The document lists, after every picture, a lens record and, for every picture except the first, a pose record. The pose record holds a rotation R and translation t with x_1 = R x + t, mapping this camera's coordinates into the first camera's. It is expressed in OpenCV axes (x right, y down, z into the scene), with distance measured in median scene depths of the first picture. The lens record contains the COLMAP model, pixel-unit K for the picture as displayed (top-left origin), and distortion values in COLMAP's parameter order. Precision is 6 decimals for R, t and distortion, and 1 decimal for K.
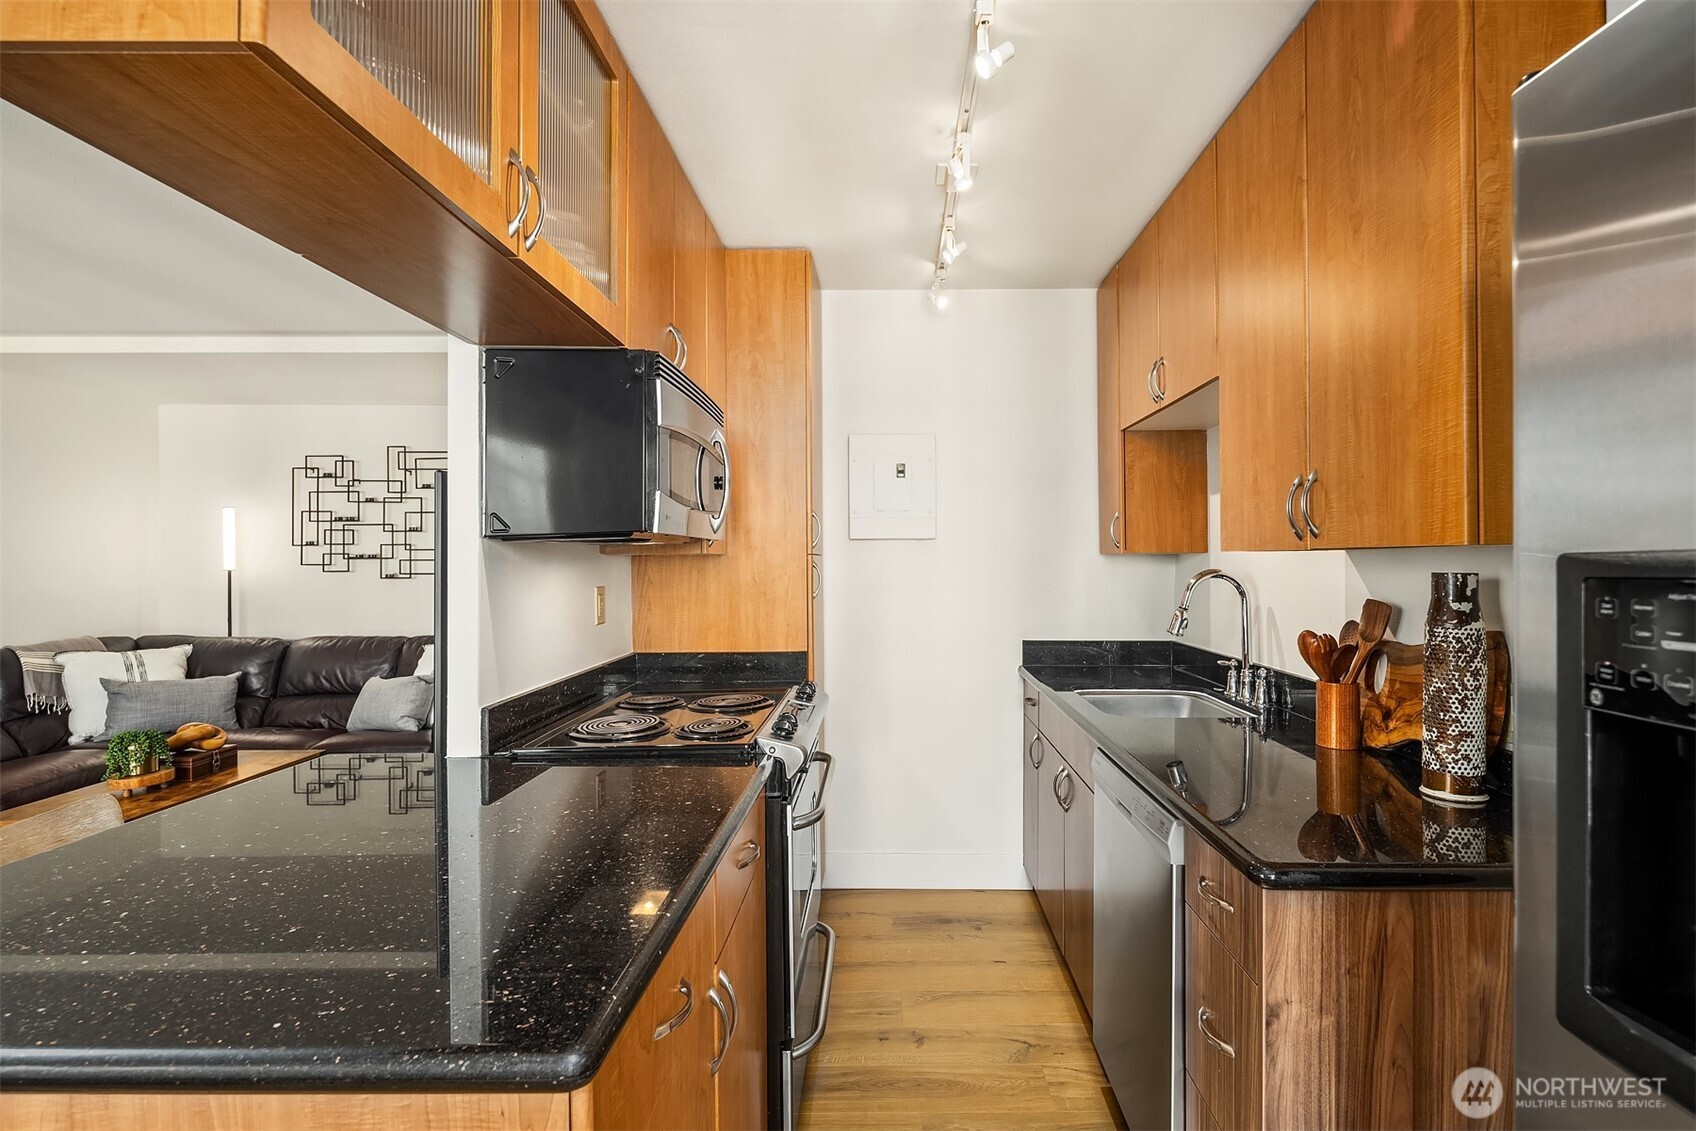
lens RADIAL K [[836.9, 0, 851.2], [0, 836.9, 576.5], [0, 0, 1]] dist [-0.000199, -0.000388]
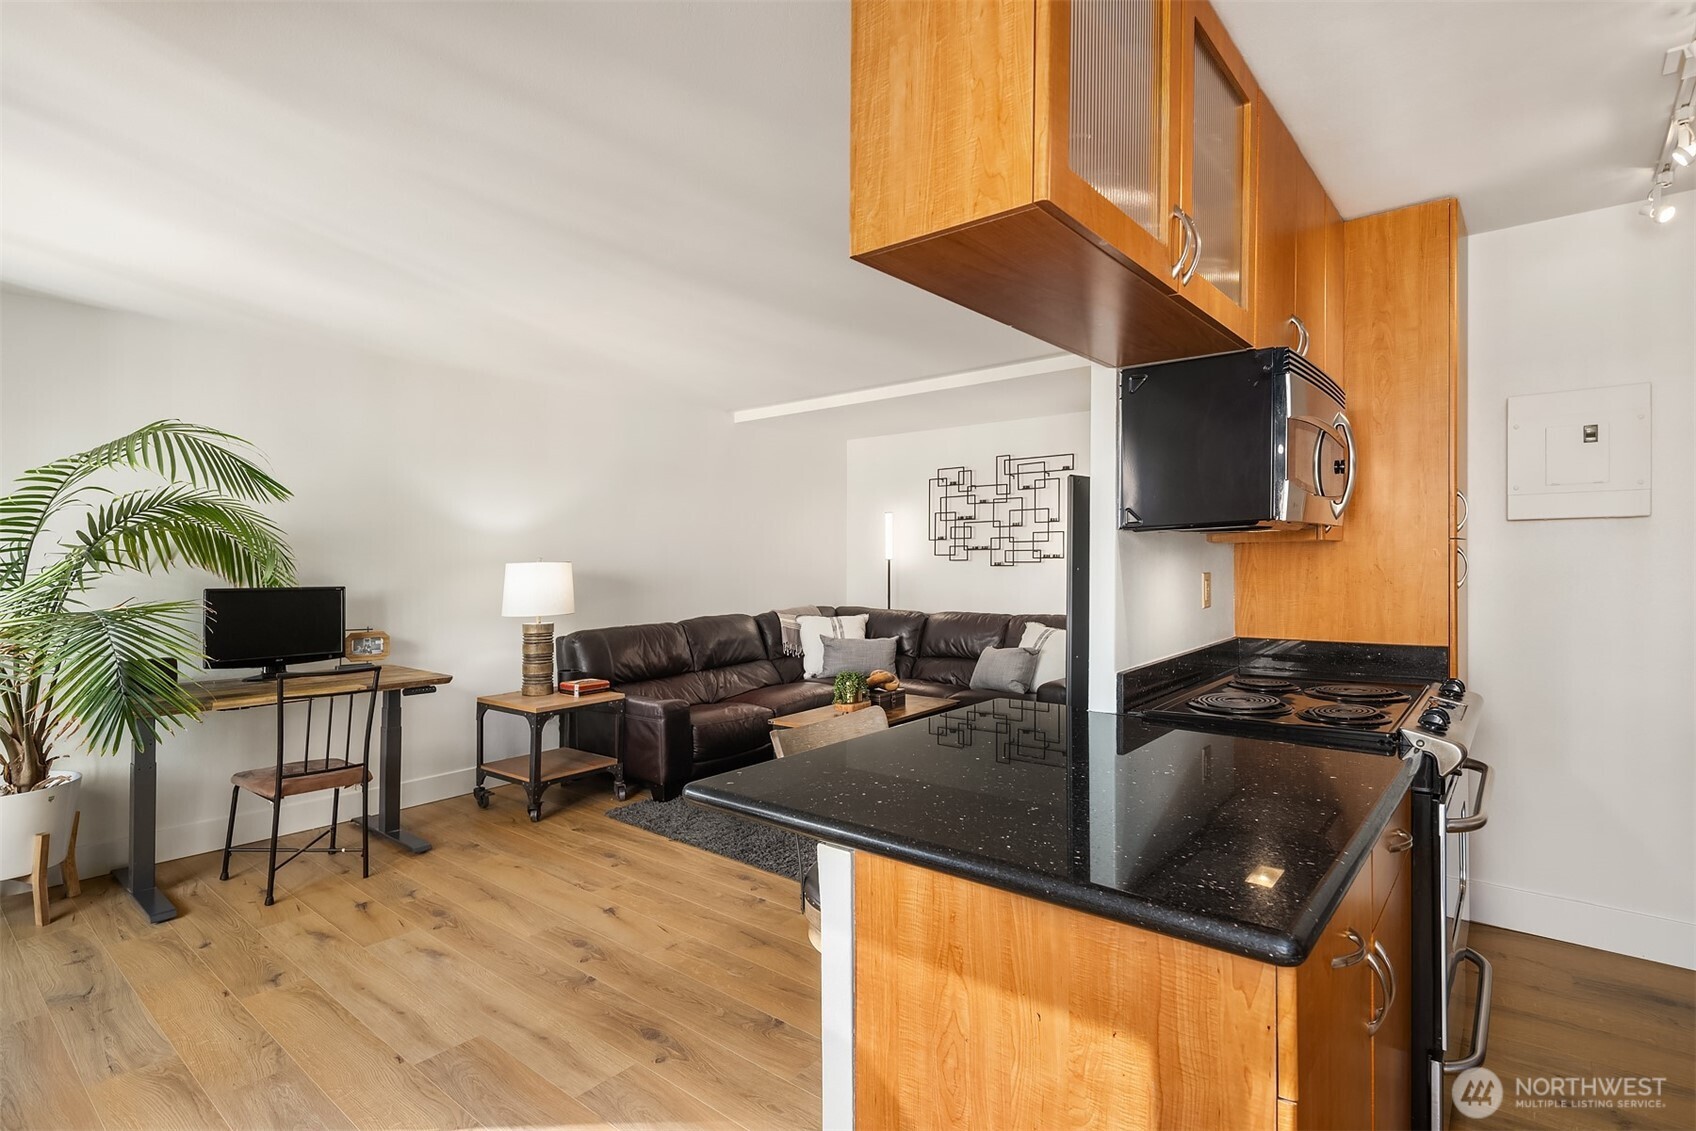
lens RADIAL K [[792.7, 0, 833.9], [0, 792.7, 571.2], [0, 0, 1]] dist [0.001100, -0.002268]
pose [[0.771919, 0.006276, -0.635690, -0.016663], [-0.001524, 0.999967, 0.008022, 0.001924], [0.635719, -0.005224, 0.771903, -0.056217]]
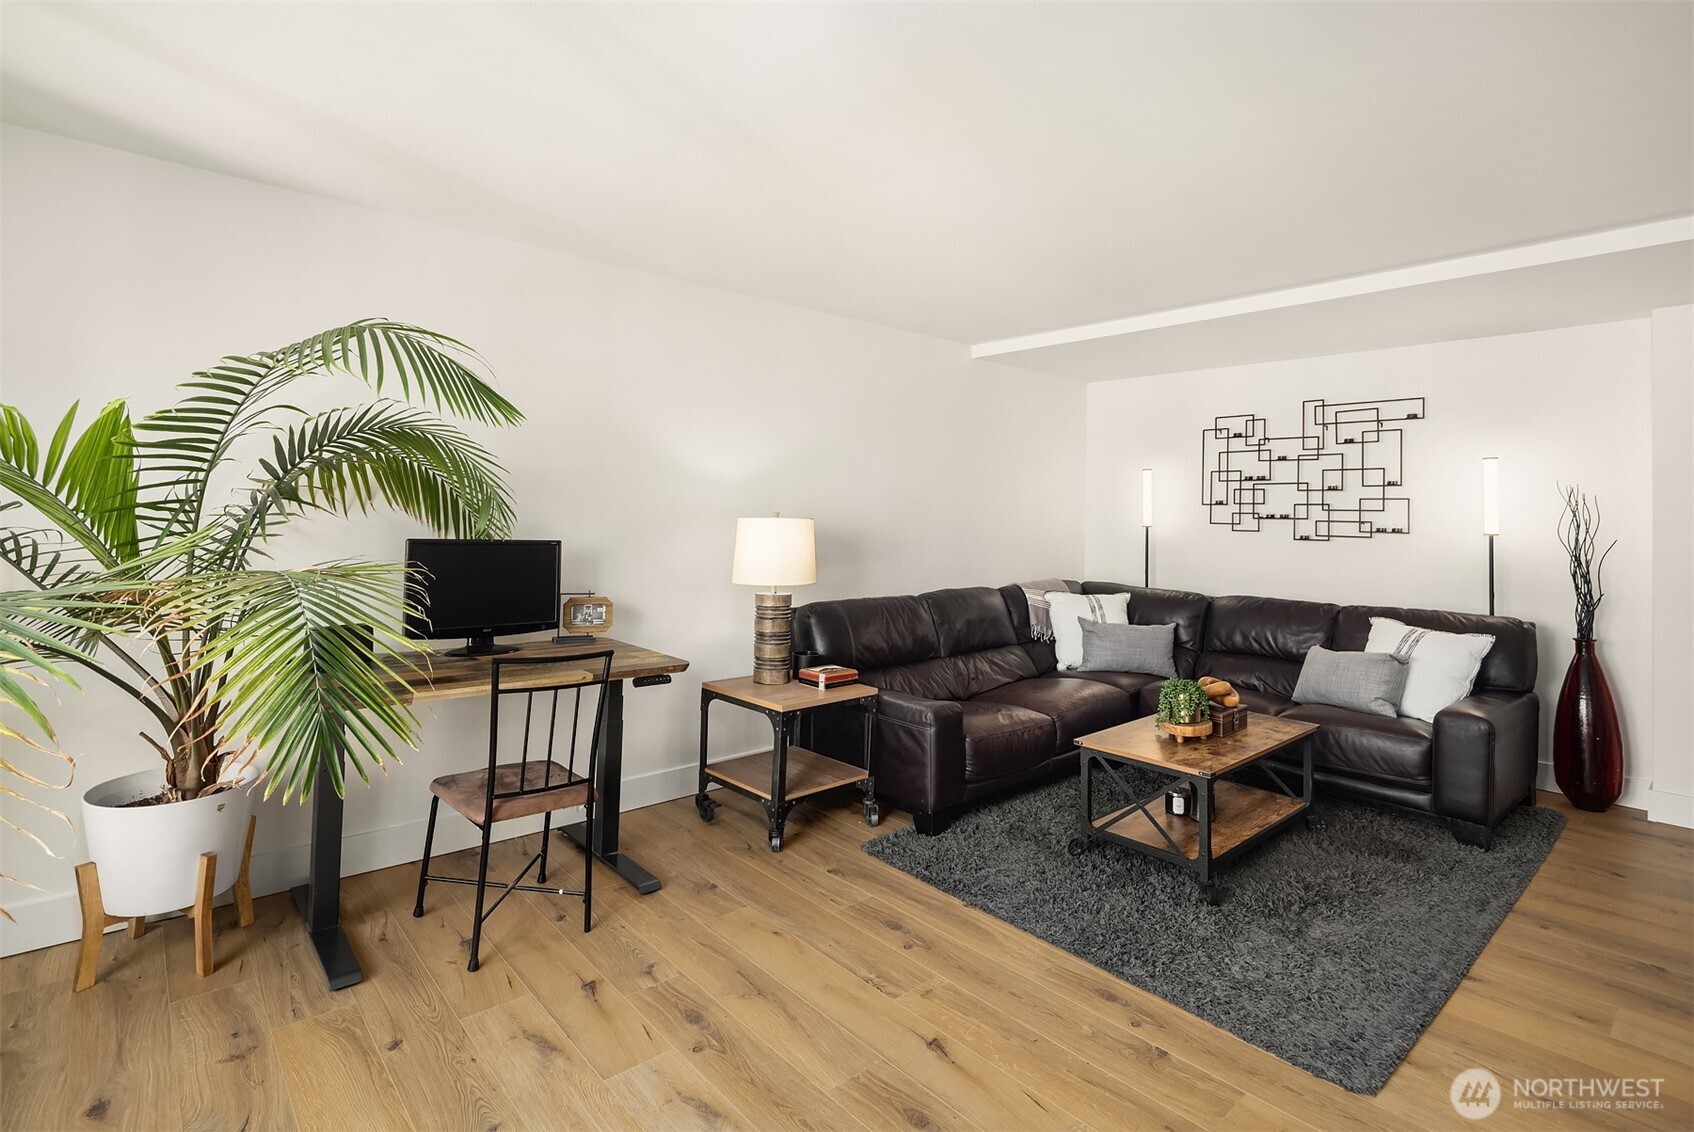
lens RADIAL K [[810.1, 0, 846.9], [0, 810.1, 530.0], [0, 0, 1]] dist [0.000534, -0.000441]
pose [[0.657220, 0.032330, -0.753005, -0.381031], [-0.036453, 0.999274, 0.011088, -0.001053], [0.752817, 0.020162, 0.657921, 0.010910]]
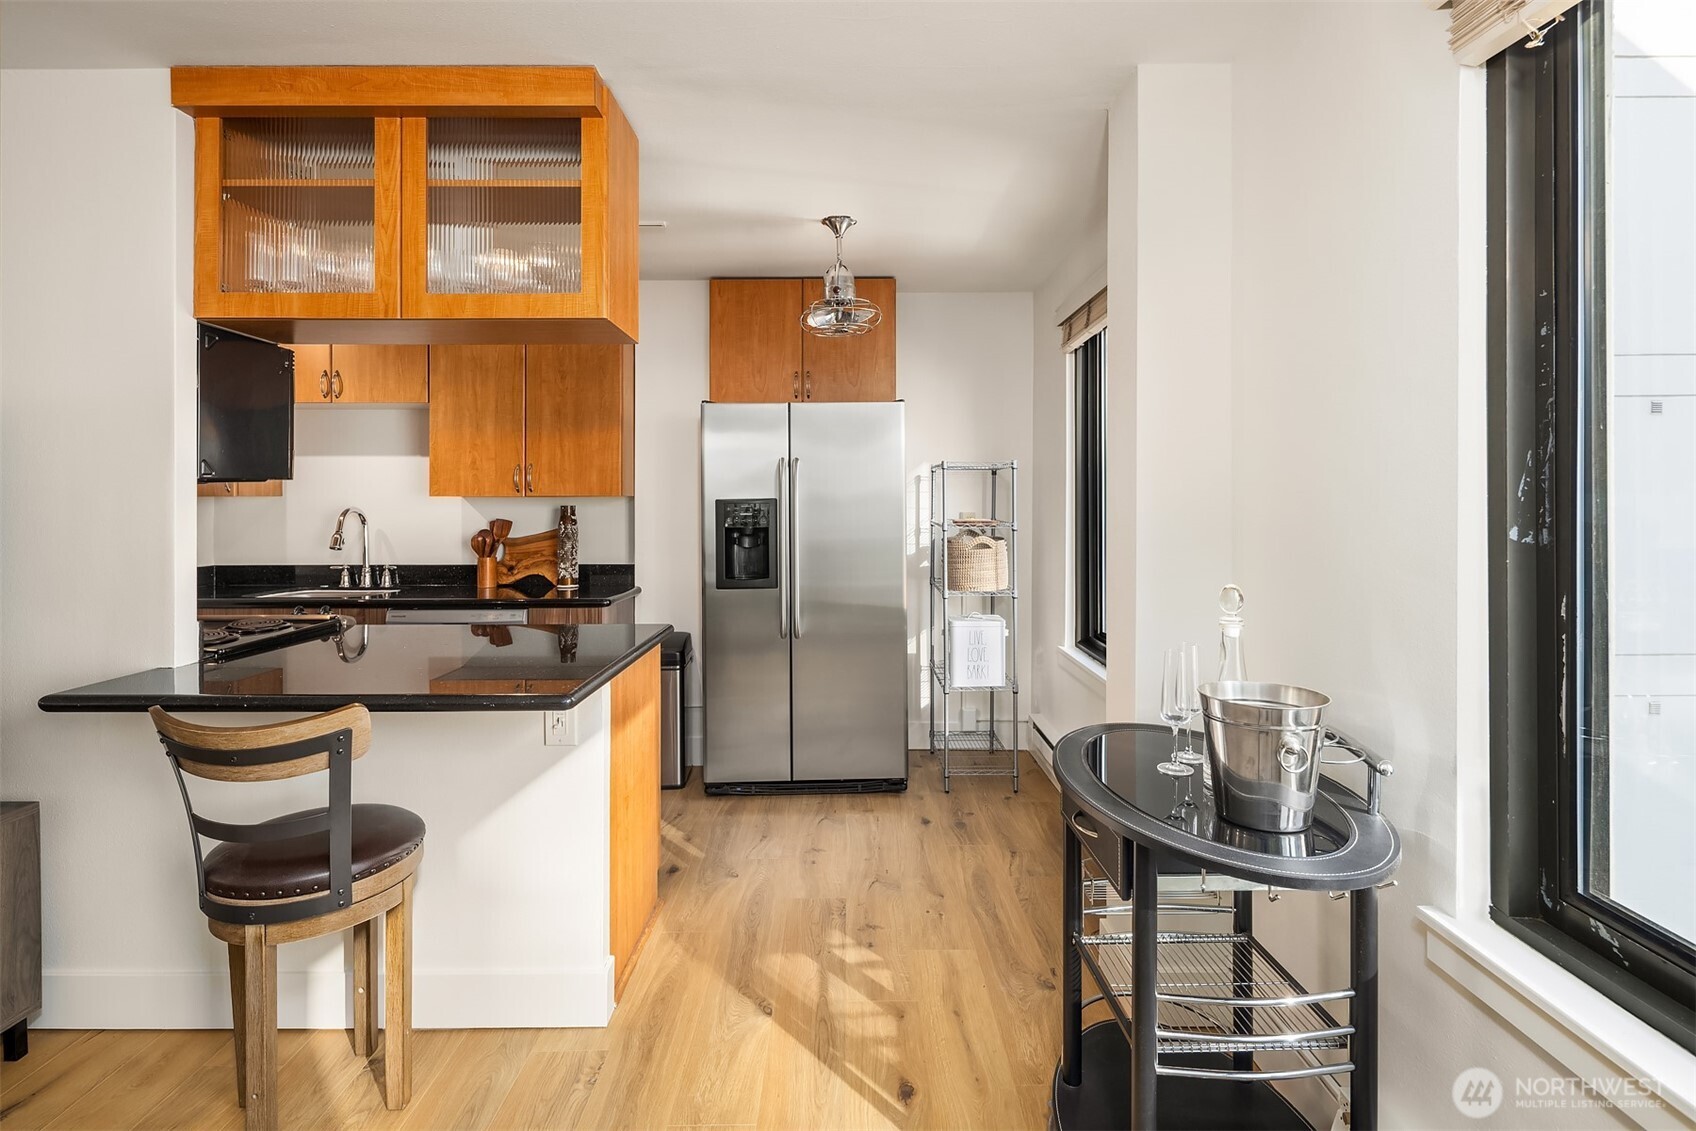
lens RADIAL K [[818.9, 0, 851.7], [0, 818.9, 503.1], [0, 0, 1]] dist [0.001251, -0.000227]
pose [[-0.007143, 0.002136, 0.999972, -1.012098], [0.021076, 0.999776, -0.001985, 0.006321], [-0.999752, 0.021061, -0.007186, 0.046547]]
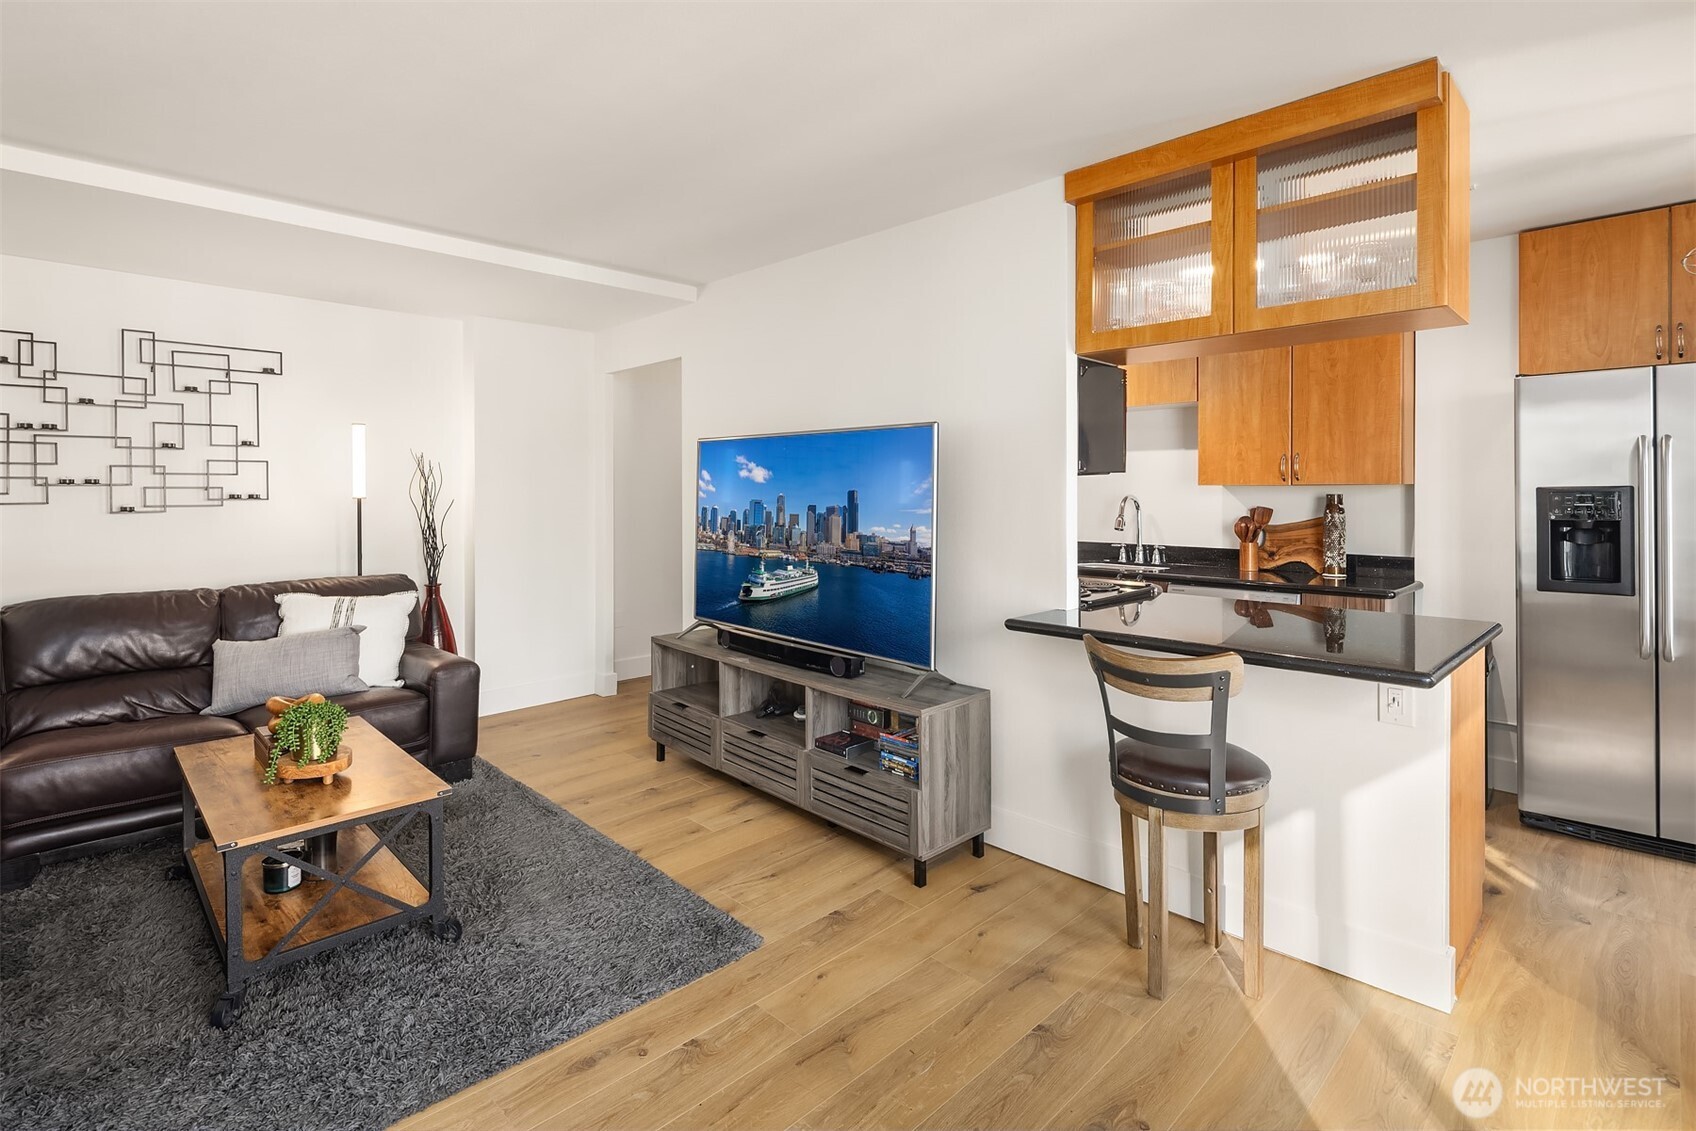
lens RADIAL K [[816.0, 0, 857.4], [0, 816.0, 494.1], [0, 0, 1]] dist [0.000430, -0.001105]
pose [[0.708445, 0.000387, 0.705766, -1.154097], [0.012189, 0.999844, -0.012784, 0.005663], [-0.705661, 0.017659, 0.708330, 0.112091]]
